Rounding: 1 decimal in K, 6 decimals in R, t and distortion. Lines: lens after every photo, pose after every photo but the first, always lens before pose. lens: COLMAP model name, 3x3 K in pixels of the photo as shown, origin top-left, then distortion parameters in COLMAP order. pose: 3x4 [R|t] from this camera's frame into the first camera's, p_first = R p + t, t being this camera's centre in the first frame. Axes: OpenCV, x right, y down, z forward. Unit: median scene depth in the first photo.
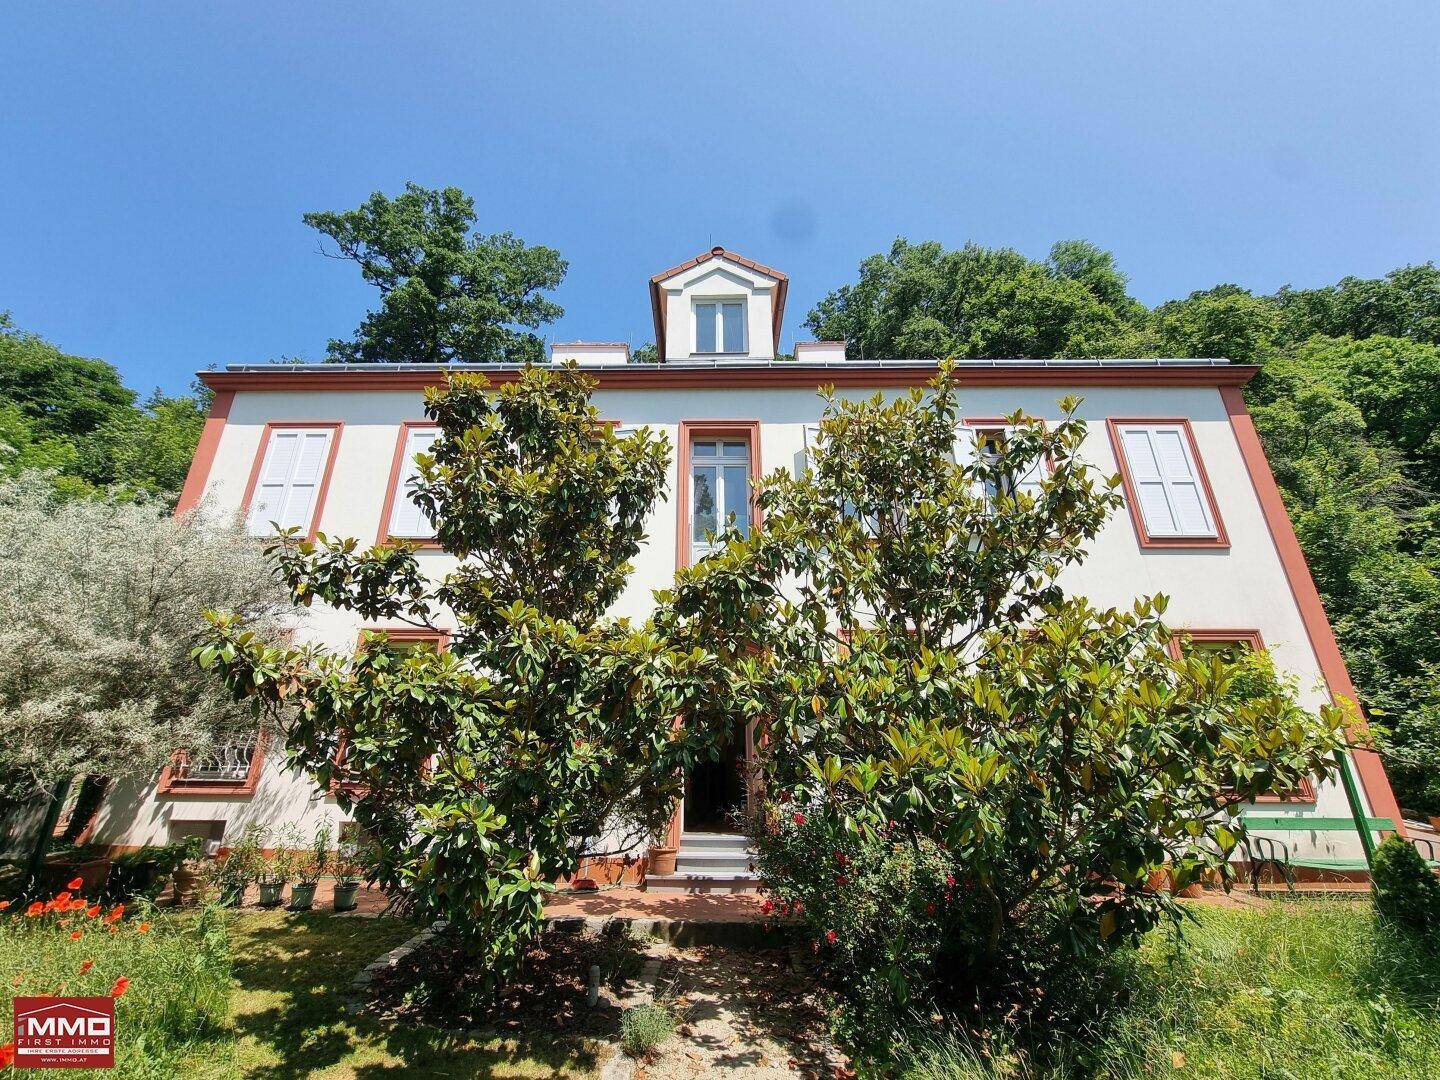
lens RADIAL K [[601.5, 0, 716.0], [0, 601.5, 531.0], [0, 0, 1]] dist [-0.003140, -0.000708]
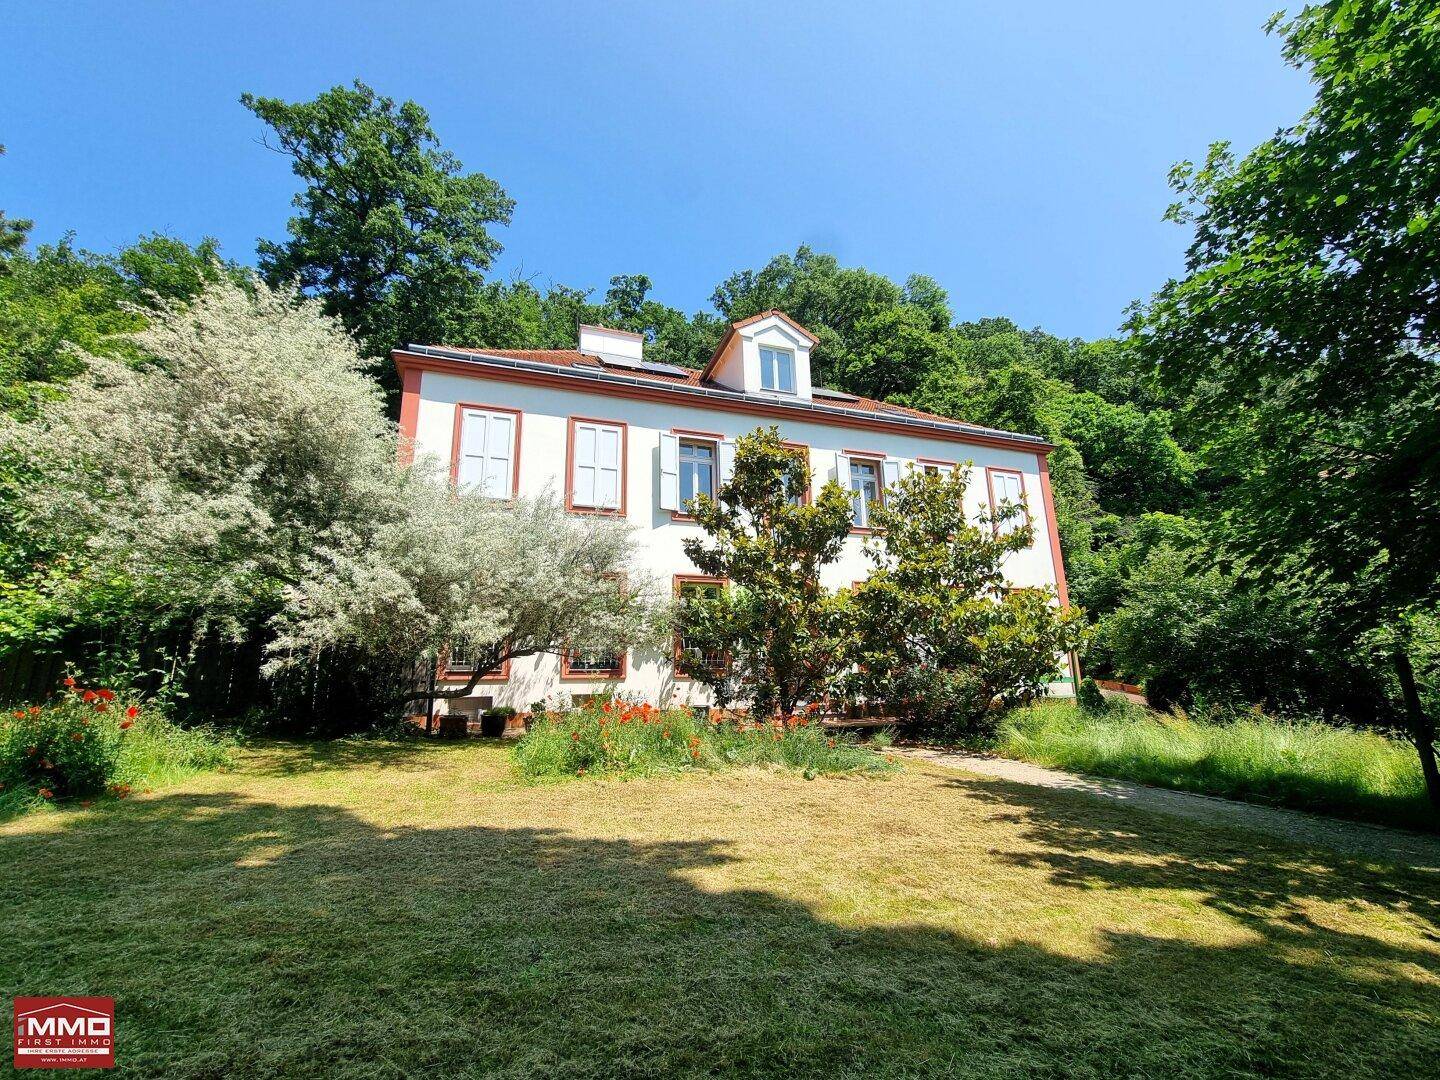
lens RADIAL K [[601.5, 0, 717.5], [0, 601.5, 544.0], [0, 0, 1]] dist [-0.003140, -0.000708]
pose [[0.939849, 0.055409, 0.337066, -0.670671], [-0.102108, 0.987211, 0.122425, -0.101952], [-0.325972, -0.149479, 0.933487, -0.415872]]
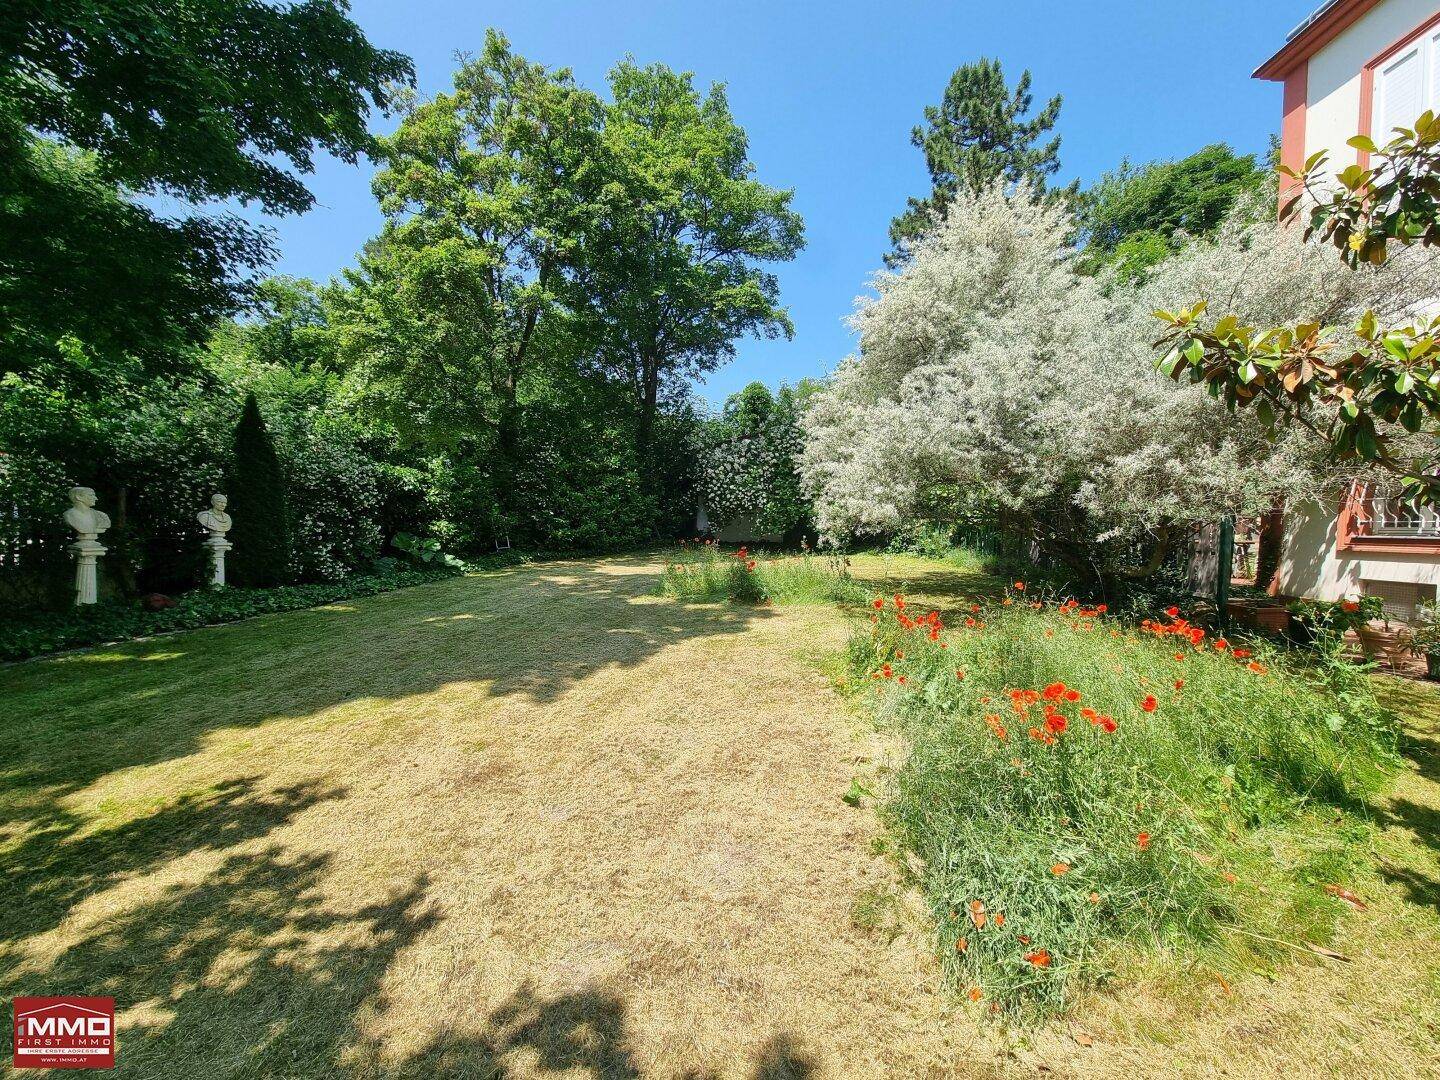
lens RADIAL K [[601.5, 0, 706.5], [0, 601.5, 561.0], [0, 0, 1]] dist [-0.003140, -0.000708]
pose [[-0.022068, 0.047199, -0.998642, -0.008341], [0.356877, 0.933449, 0.036232, 0.067039], [0.933891, -0.355592, -0.037444, 0.116351]]
